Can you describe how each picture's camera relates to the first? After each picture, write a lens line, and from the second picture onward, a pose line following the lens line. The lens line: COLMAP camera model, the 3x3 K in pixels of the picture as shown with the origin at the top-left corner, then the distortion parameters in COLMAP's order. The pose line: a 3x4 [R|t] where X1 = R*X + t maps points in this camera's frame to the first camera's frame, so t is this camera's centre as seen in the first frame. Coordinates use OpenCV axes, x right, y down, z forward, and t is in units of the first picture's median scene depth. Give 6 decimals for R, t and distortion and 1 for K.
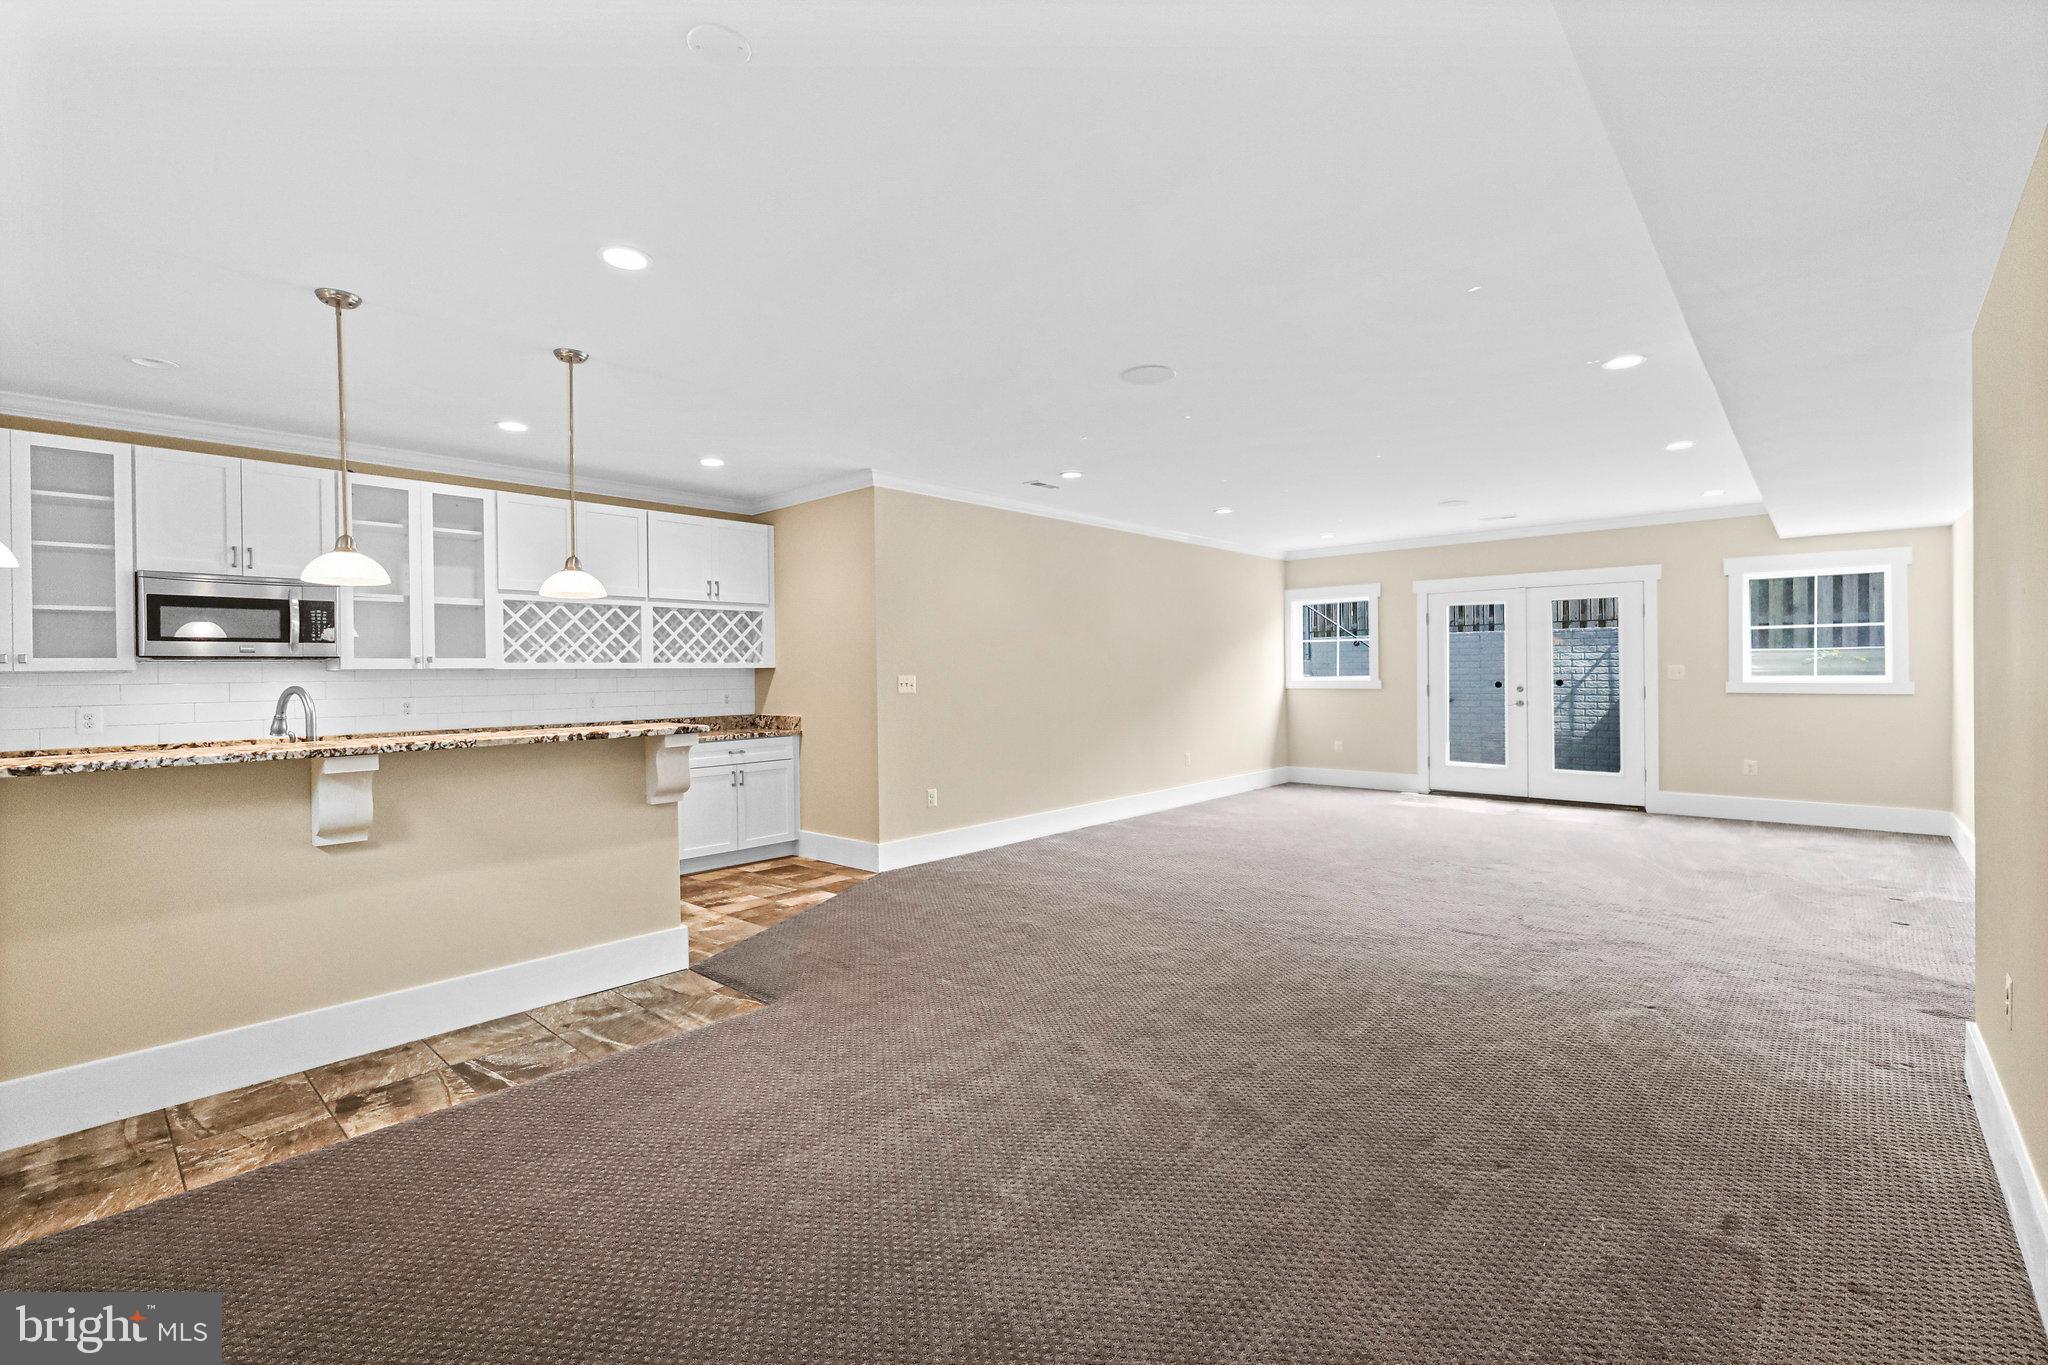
lens RADIAL K [[907.8, 0, 1031.2], [0, 907.8, 674.9], [0, 0, 1]] dist [-0.000135, 0.001446]
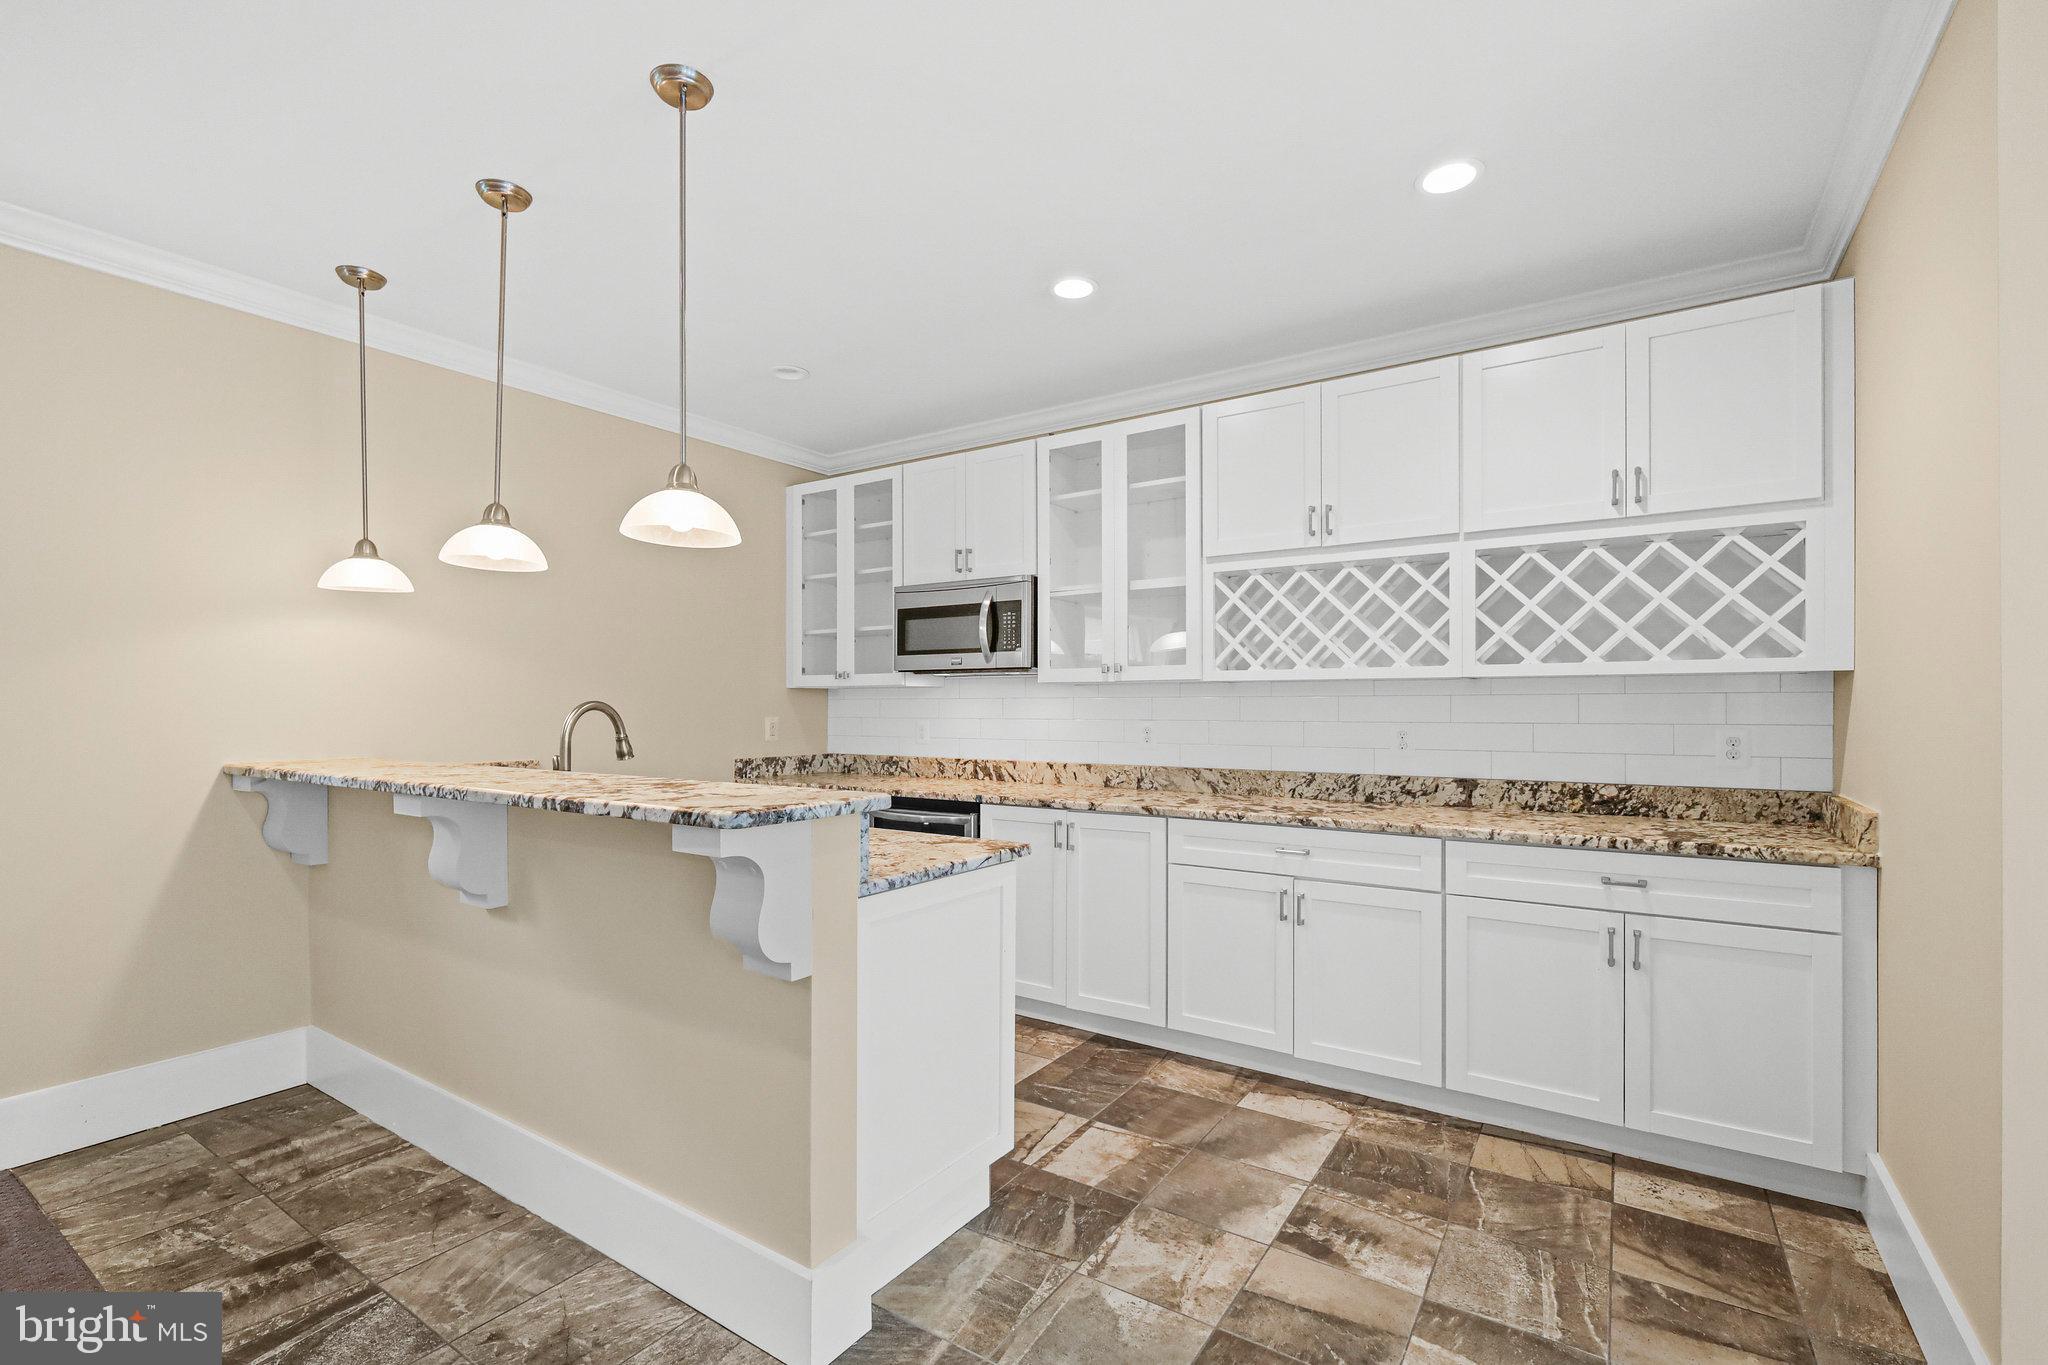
lens RADIAL K [[907.8, 0, 1023.5], [0, 907.8, 708.0], [0, 0, 1]] dist [-0.000135, 0.001446]
pose [[0.146155, 0.016210, -0.989129, 0.043237], [-0.004159, 0.999867, 0.015772, 0.003984], [0.989253, 0.001809, 0.146203, 0.914110]]
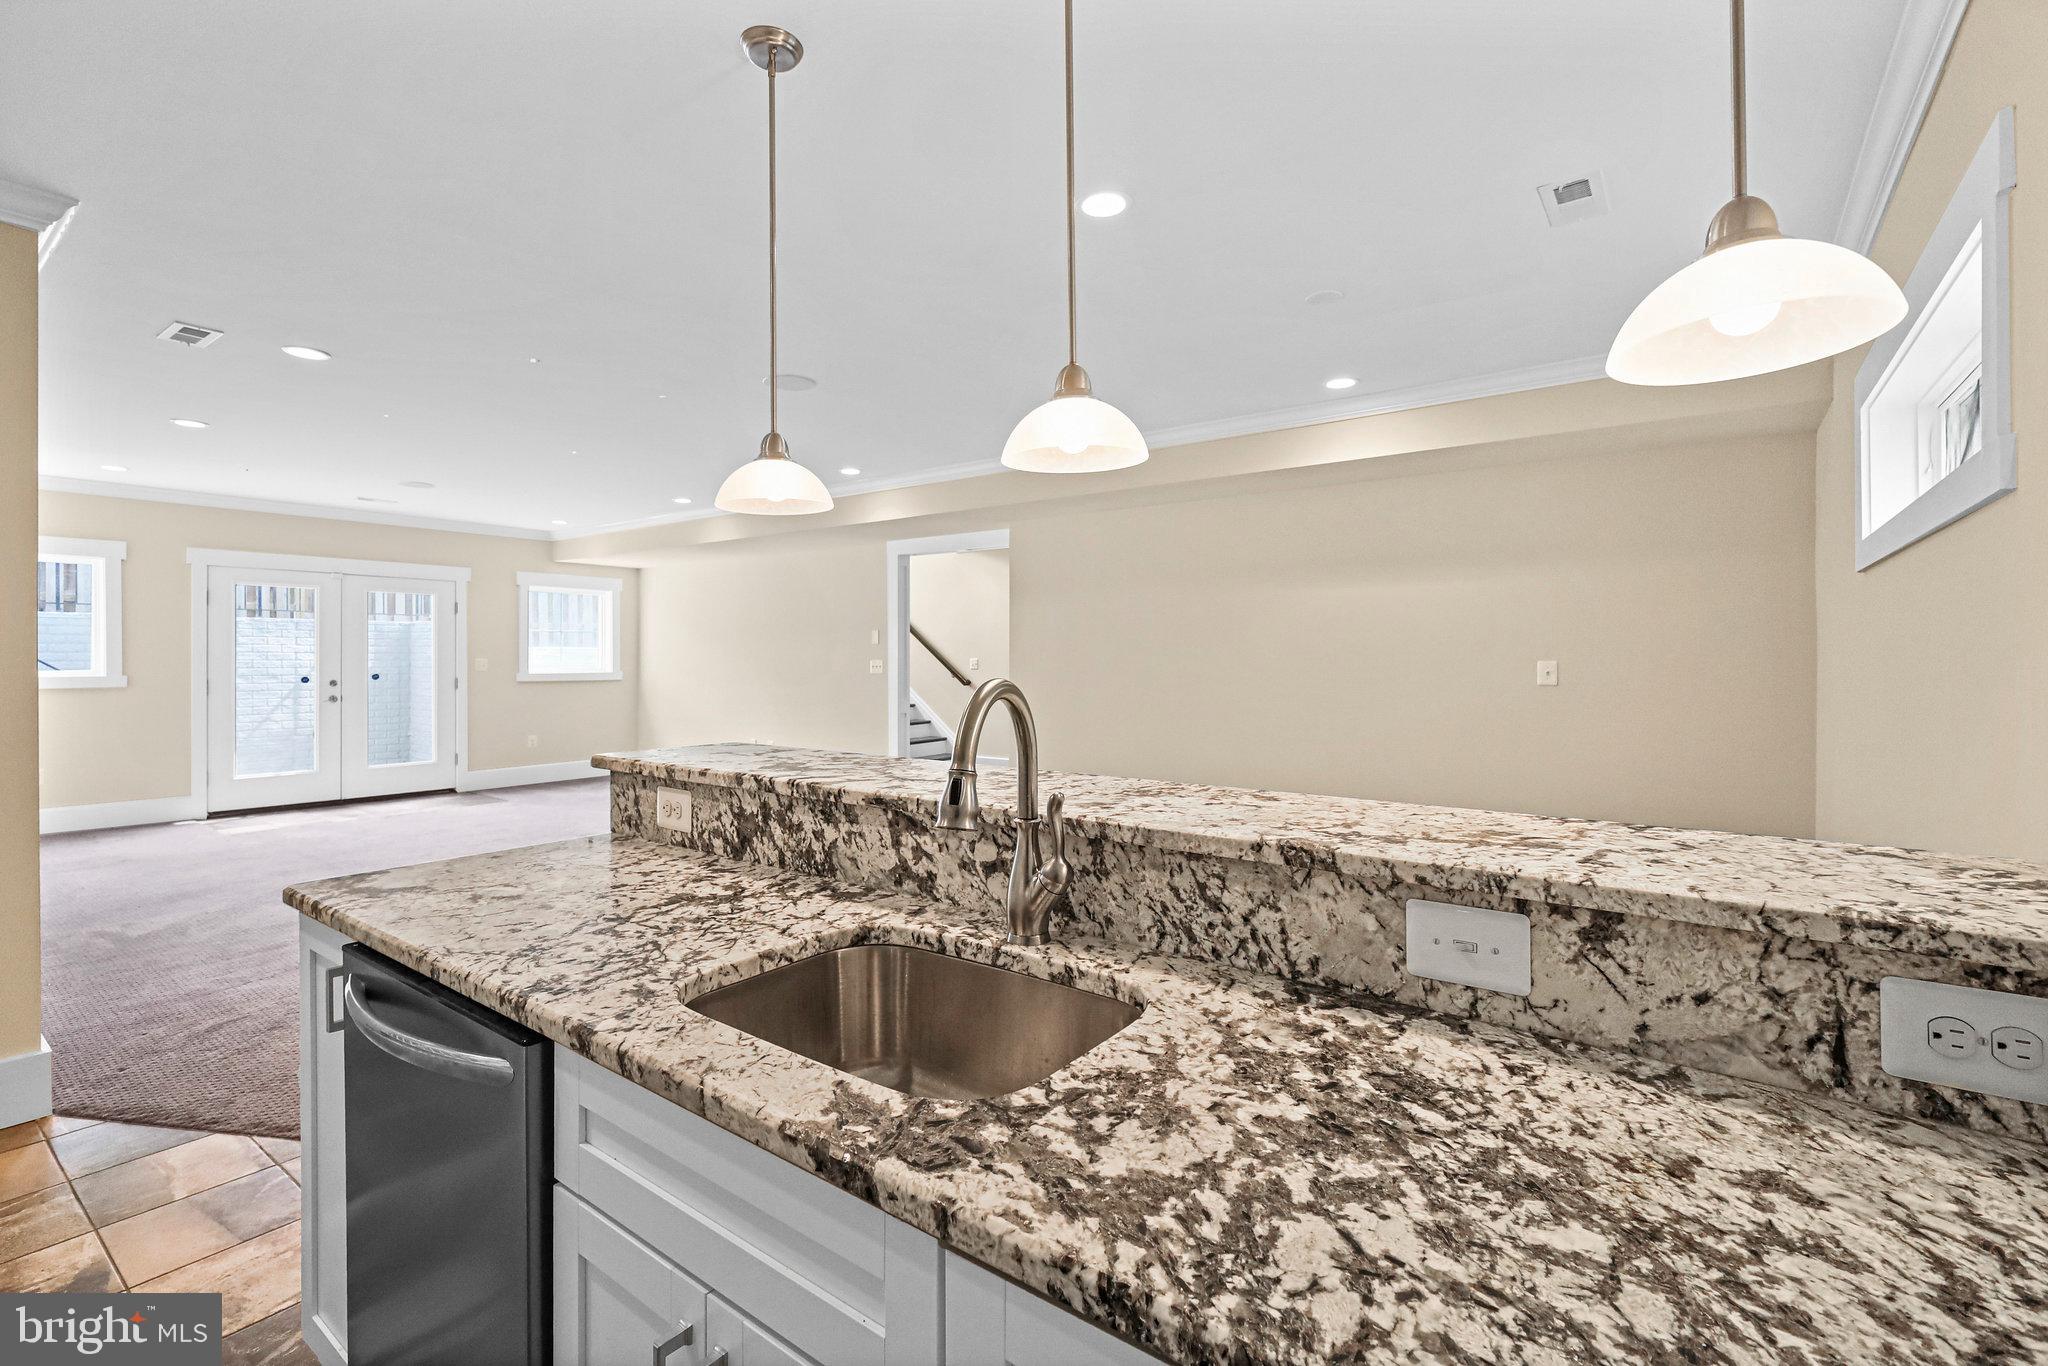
lens RADIAL K [[907.8, 0, 1028.6], [0, 907.8, 668.0], [0, 0, 1]] dist [-0.000135, 0.001446]
pose [[-0.110177, -0.001259, 0.993911, -0.846652], [0.007708, 0.999968, 0.002121, 0.005807], [-0.993882, 0.007895, -0.110163, 0.740643]]
